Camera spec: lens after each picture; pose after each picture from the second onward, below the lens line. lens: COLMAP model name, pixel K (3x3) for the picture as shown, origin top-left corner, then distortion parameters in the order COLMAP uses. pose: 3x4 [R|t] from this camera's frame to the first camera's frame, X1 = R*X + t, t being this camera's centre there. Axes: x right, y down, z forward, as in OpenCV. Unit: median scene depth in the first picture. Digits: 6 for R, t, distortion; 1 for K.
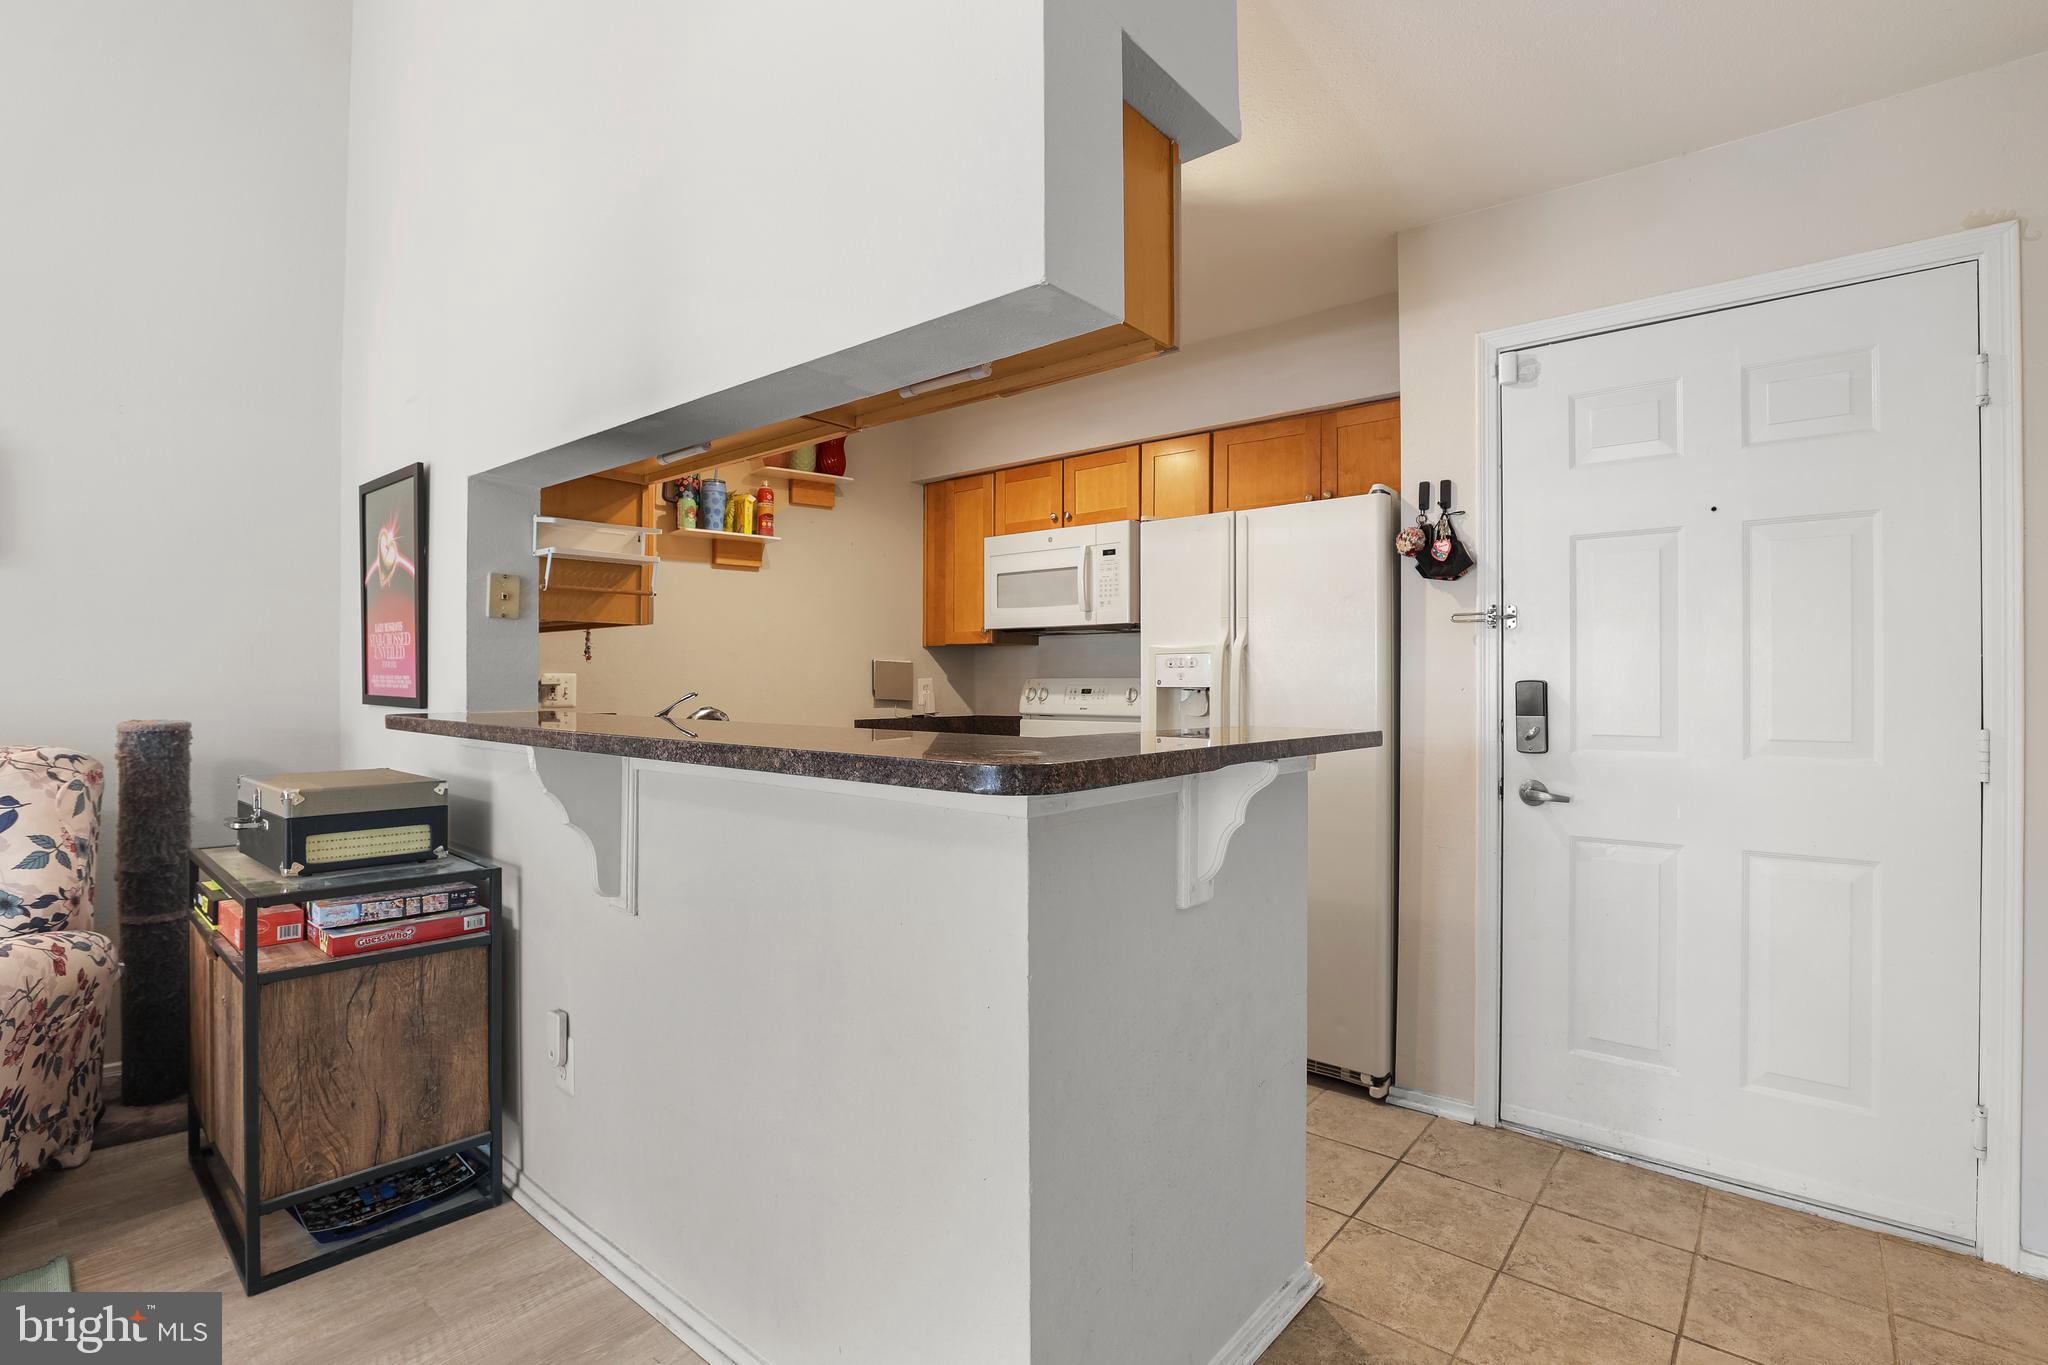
lens RADIAL K [[960.1, 0, 1023.0], [0, 960.1, 678.3], [0, 0, 1]] dist [-0.028664, 0.005470]
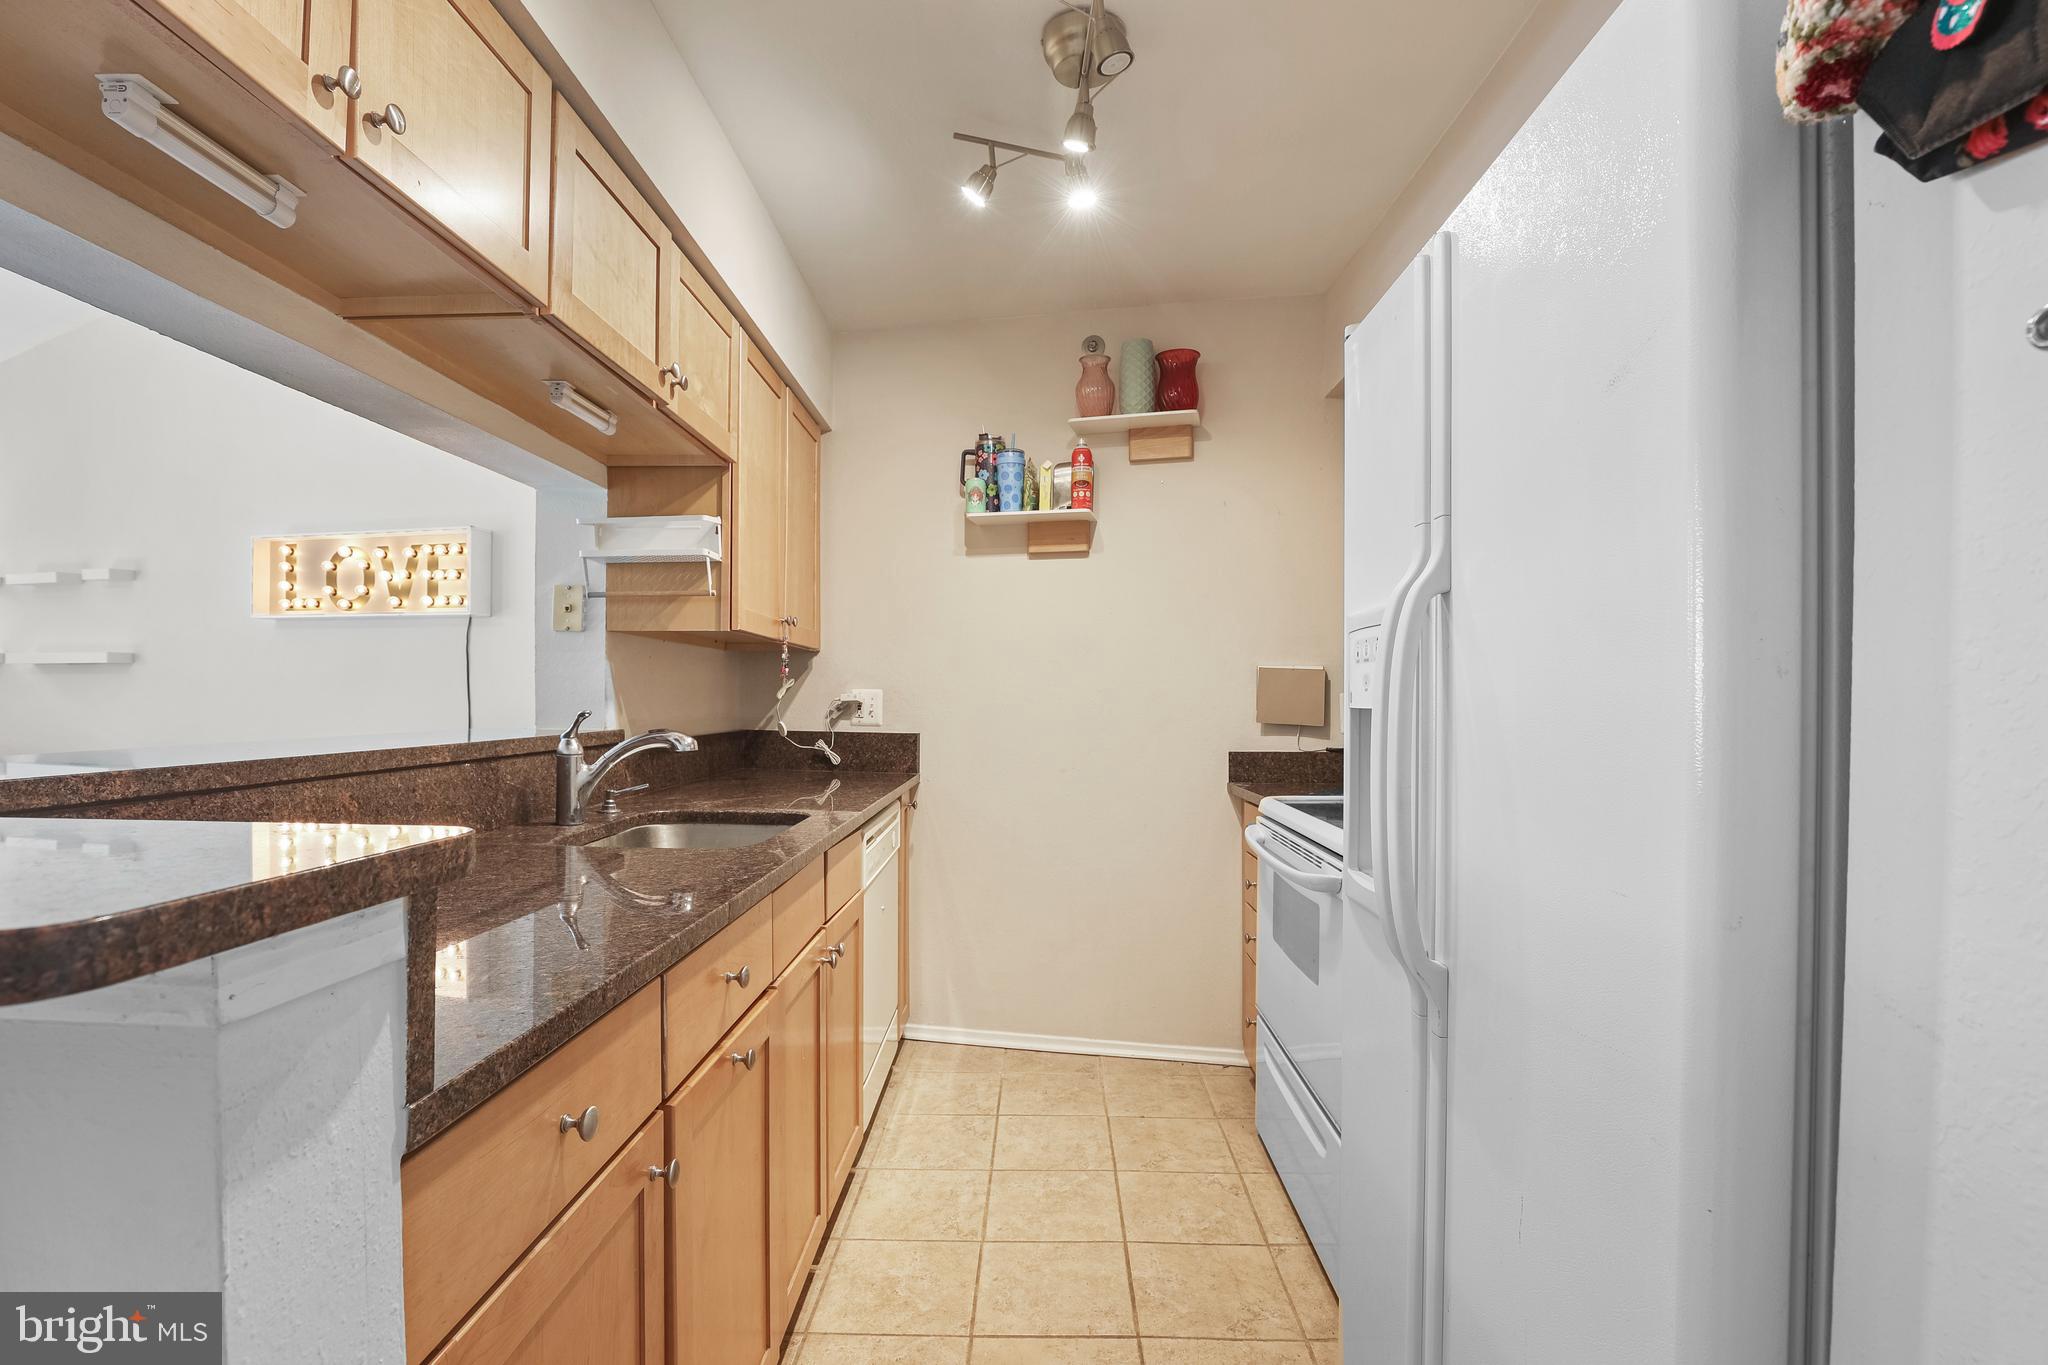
lens RADIAL K [[960.1, 0, 1025.8], [0, 960.1, 702.8], [0, 0, 1]] dist [-0.028664, 0.005470]
pose [[0.628300, 0.001061, -0.777971, 0.318817], [0.003799, 0.999983, 0.004432, 0.003548], [0.777962, -0.005740, 0.628285, 0.501278]]
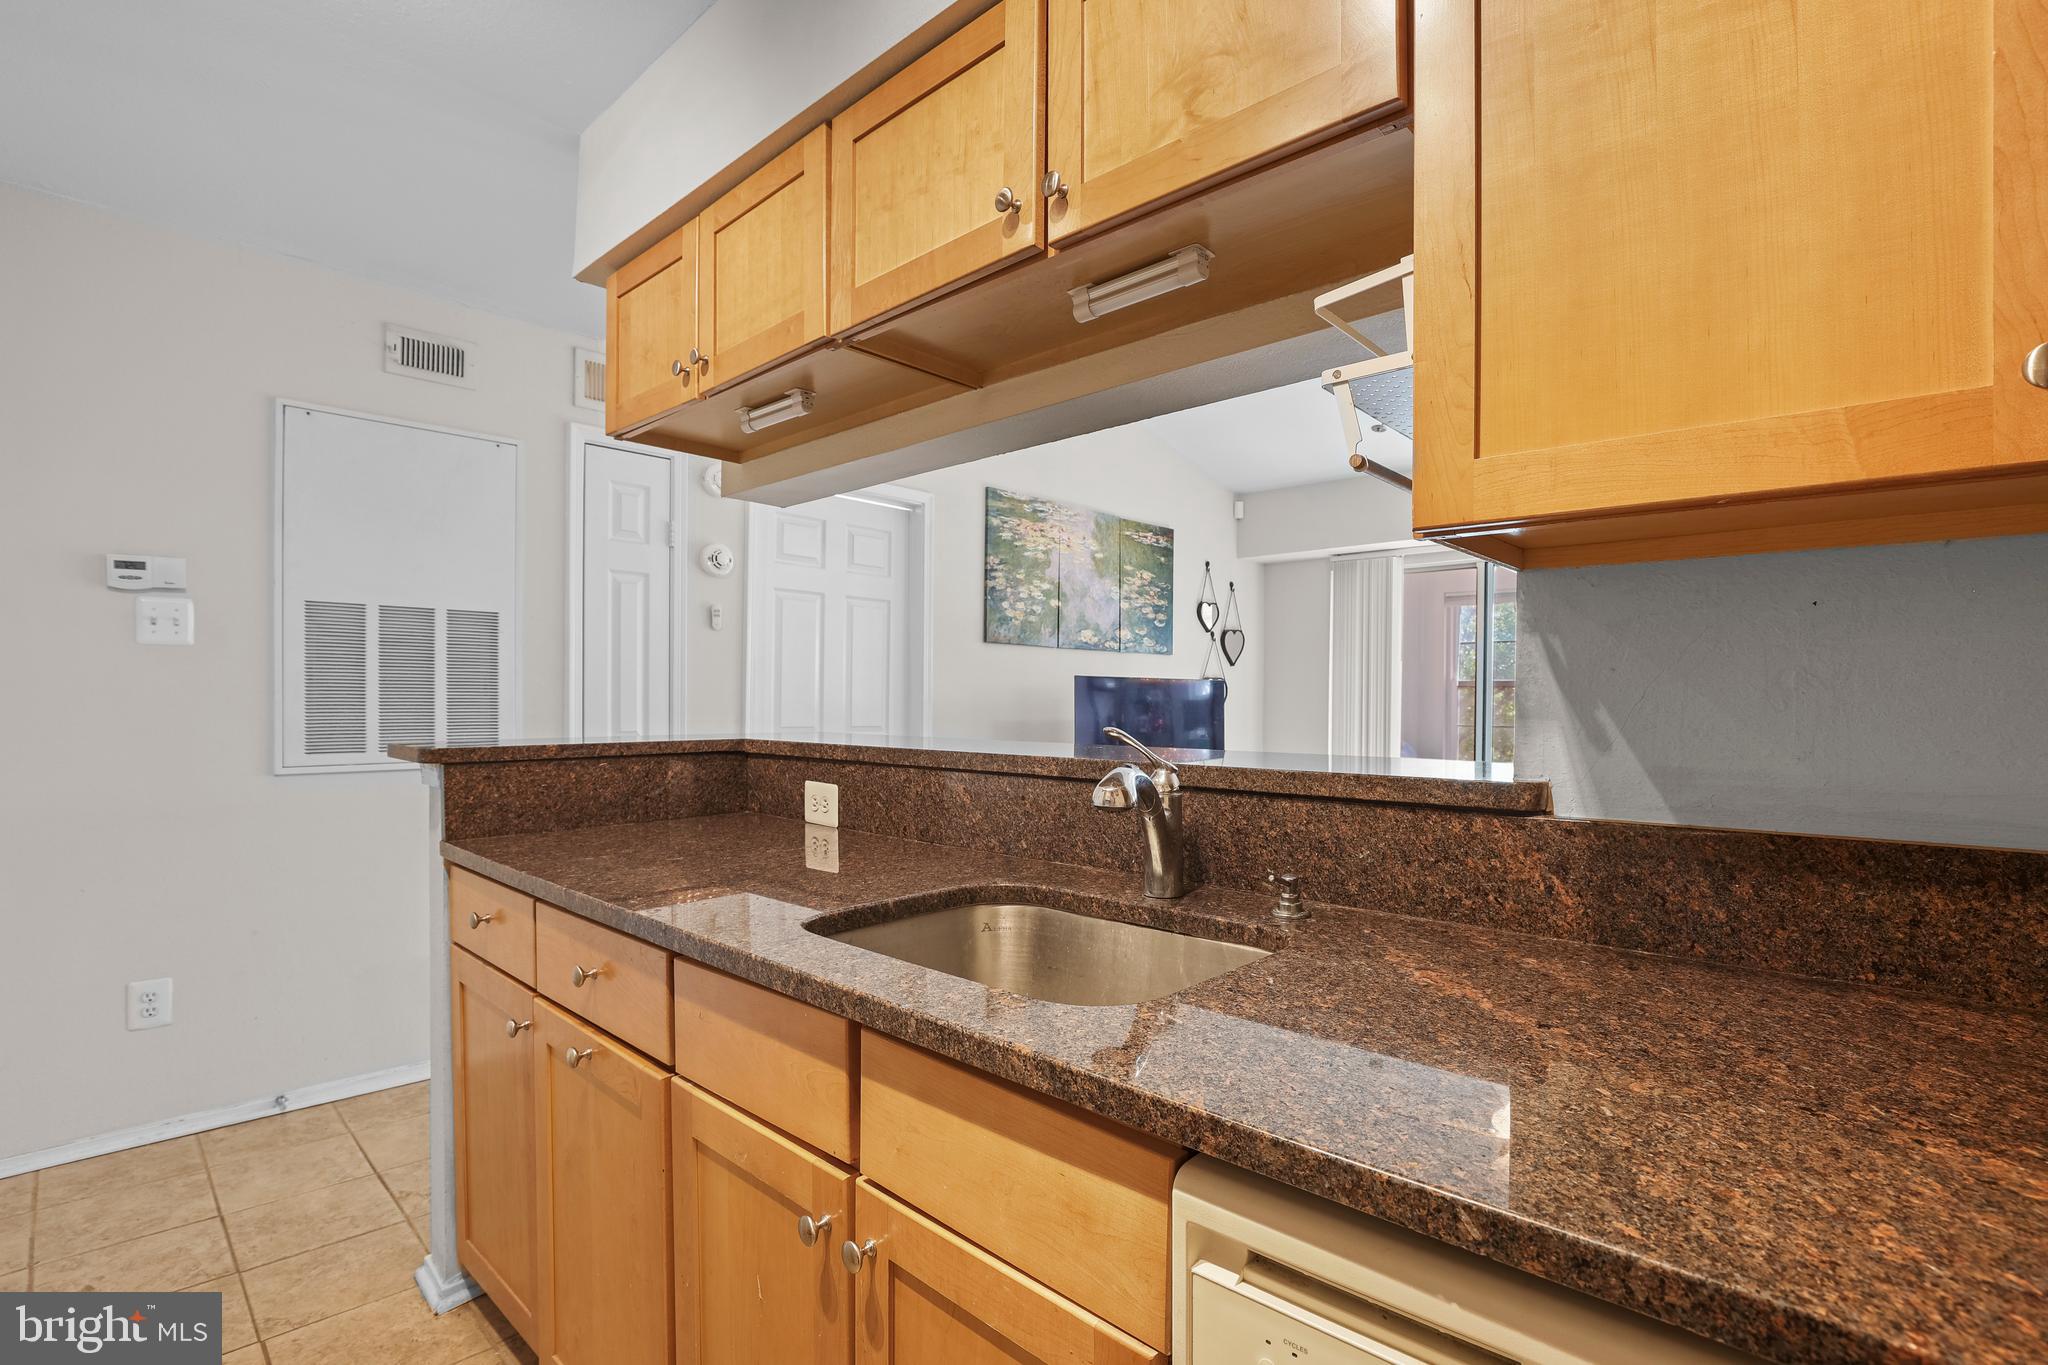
lens RADIAL K [[960.1, 0, 1028.2], [0, 960.1, 696.7], [0, 0, 1]] dist [-0.028664, 0.005470]
pose [[-0.997120, -0.010231, 0.075146, -0.219865], [-0.010947, 0.999899, -0.009114, 0.001412], [-0.075045, -0.009911, -0.997131, 0.992993]]
